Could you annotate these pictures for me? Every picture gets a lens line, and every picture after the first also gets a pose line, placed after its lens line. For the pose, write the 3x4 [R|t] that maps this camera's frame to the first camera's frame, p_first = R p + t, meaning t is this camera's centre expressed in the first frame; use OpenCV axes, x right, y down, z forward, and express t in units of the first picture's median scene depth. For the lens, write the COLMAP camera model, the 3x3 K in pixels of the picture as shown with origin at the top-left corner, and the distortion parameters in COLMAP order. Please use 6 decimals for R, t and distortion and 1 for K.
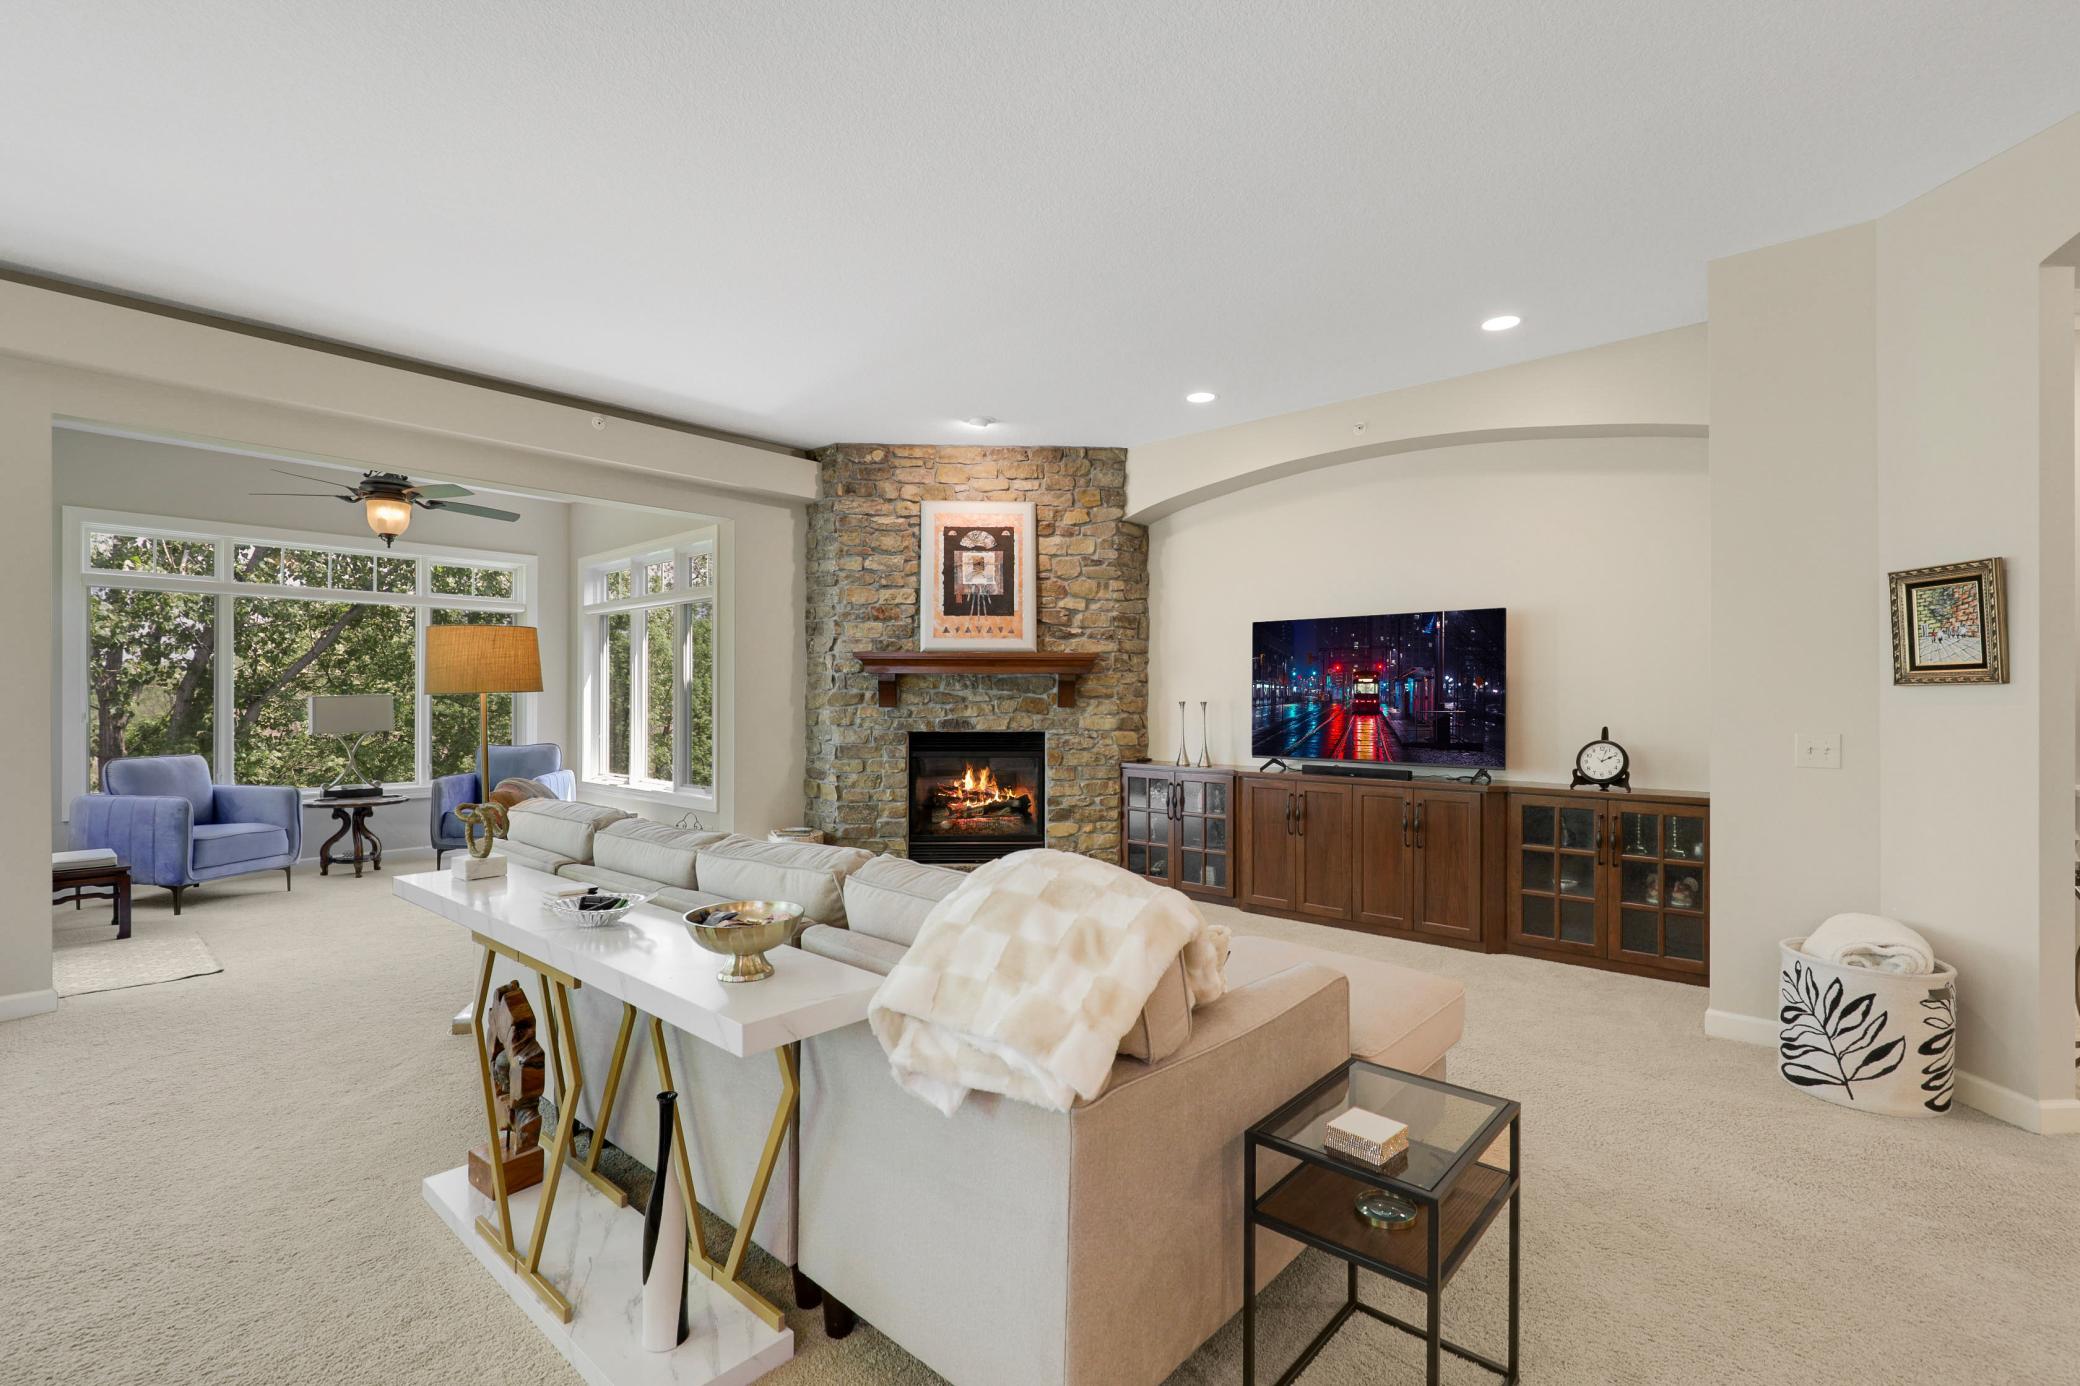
lens RADIAL K [[940.9, 0, 1038.1], [0, 940.9, 697.5], [0, 0, 1]] dist [0.002686, 0.000056]
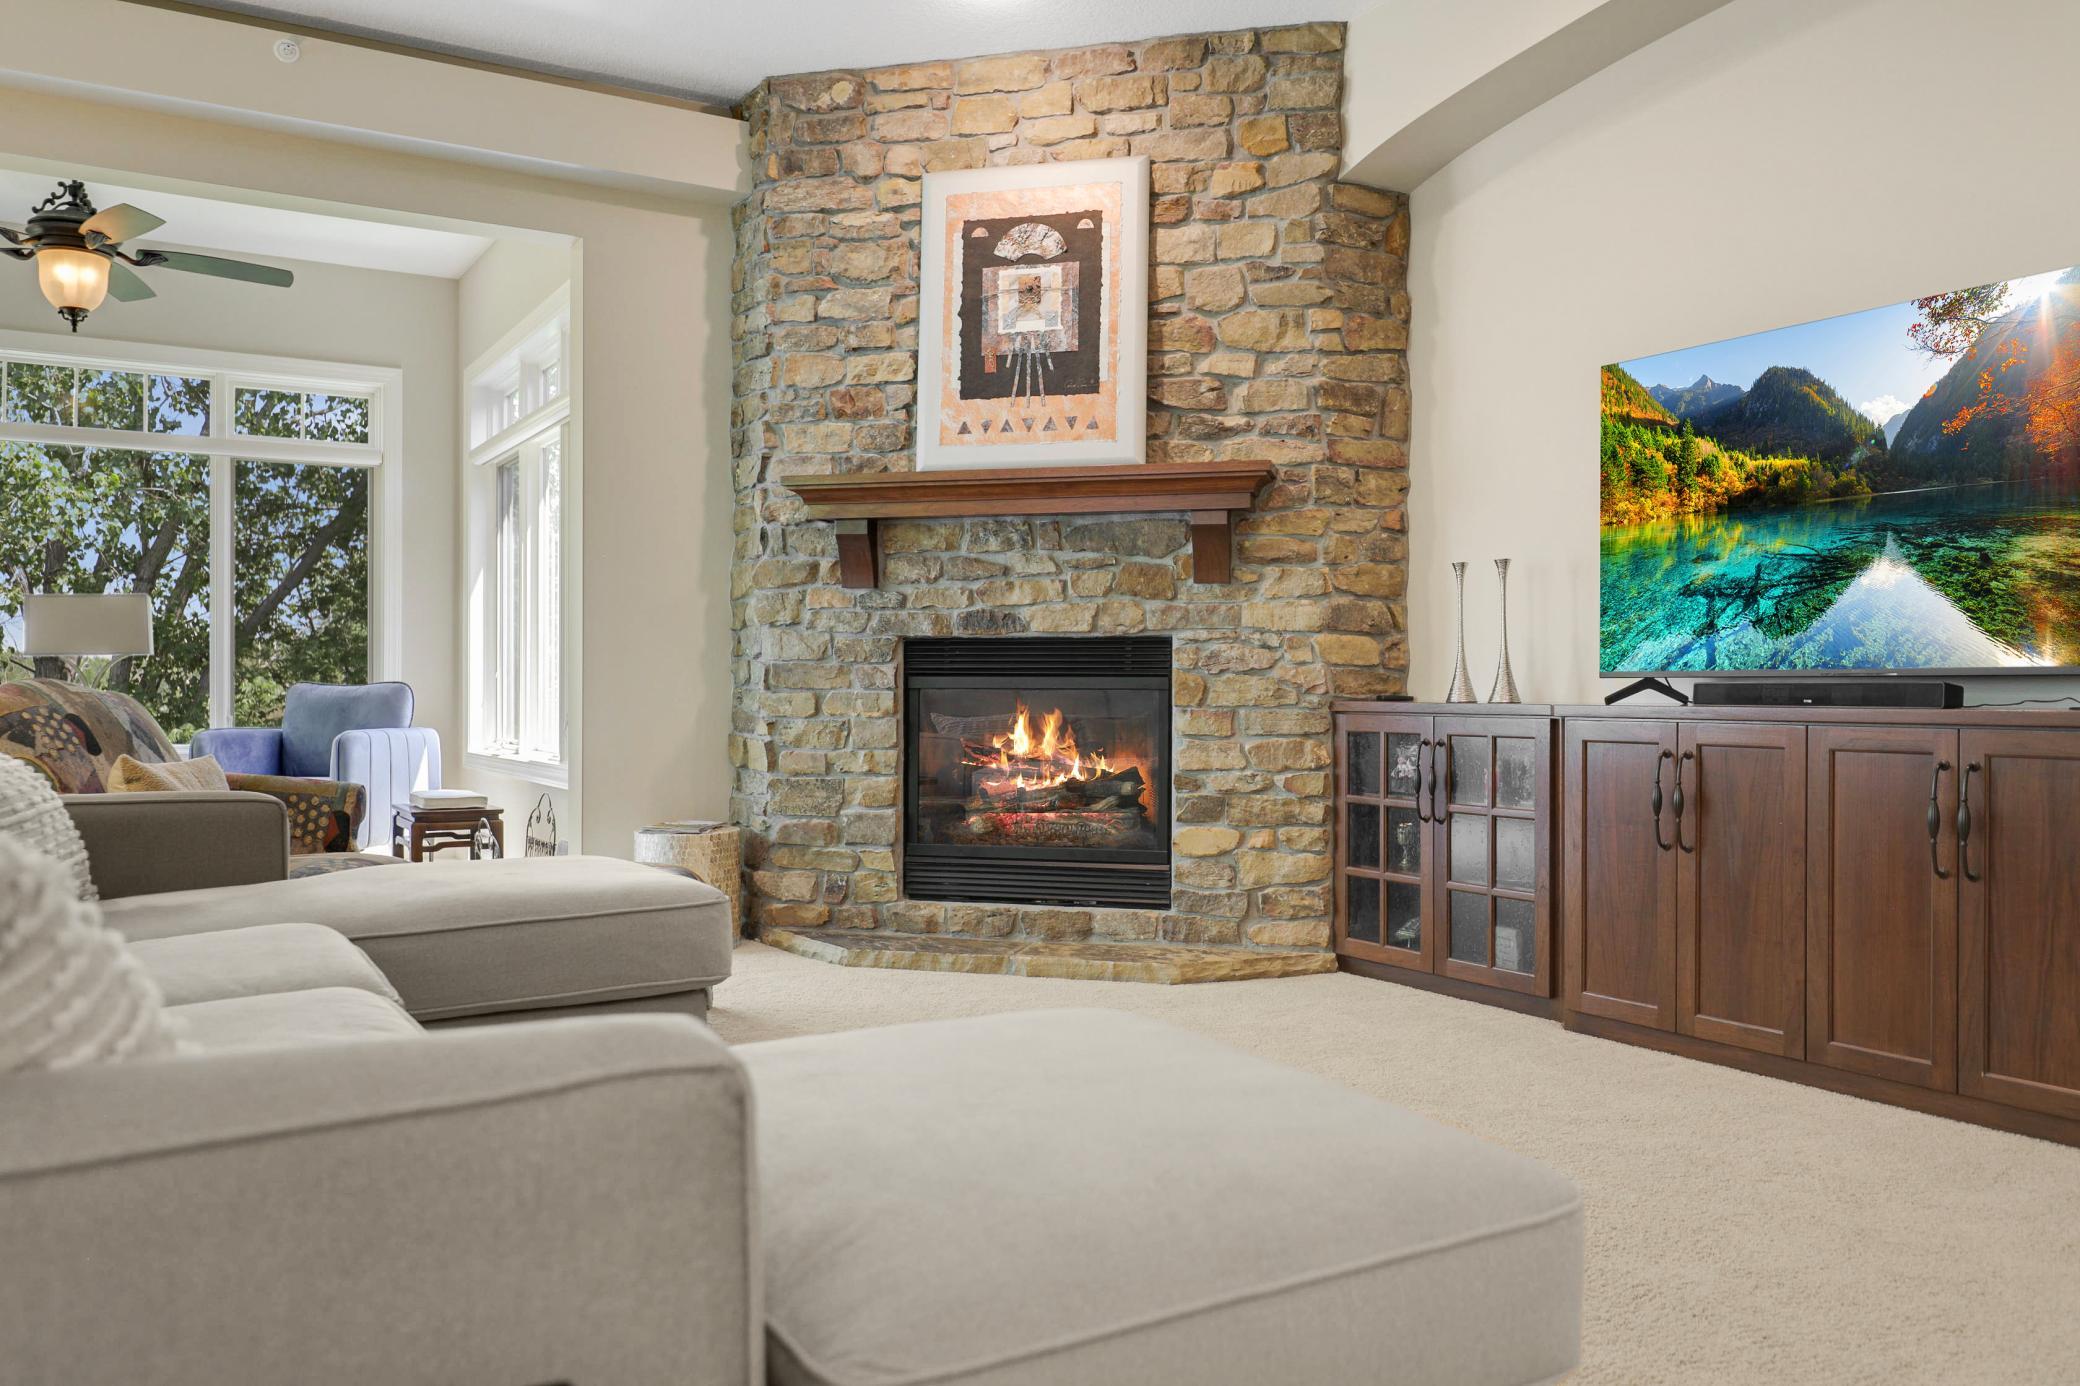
lens RADIAL K [[1598.9, 0, 1038.7], [0, 1598.9, 690.5], [0, 0, 1]] dist [0.011136, -0.003295]
pose [[0.955454, 0.000328, -0.295139, 0.185146], [-0.000479, 1.000000, -0.000440, 0.065500], [0.295139, 0.000562, 0.955454, 0.205869]]
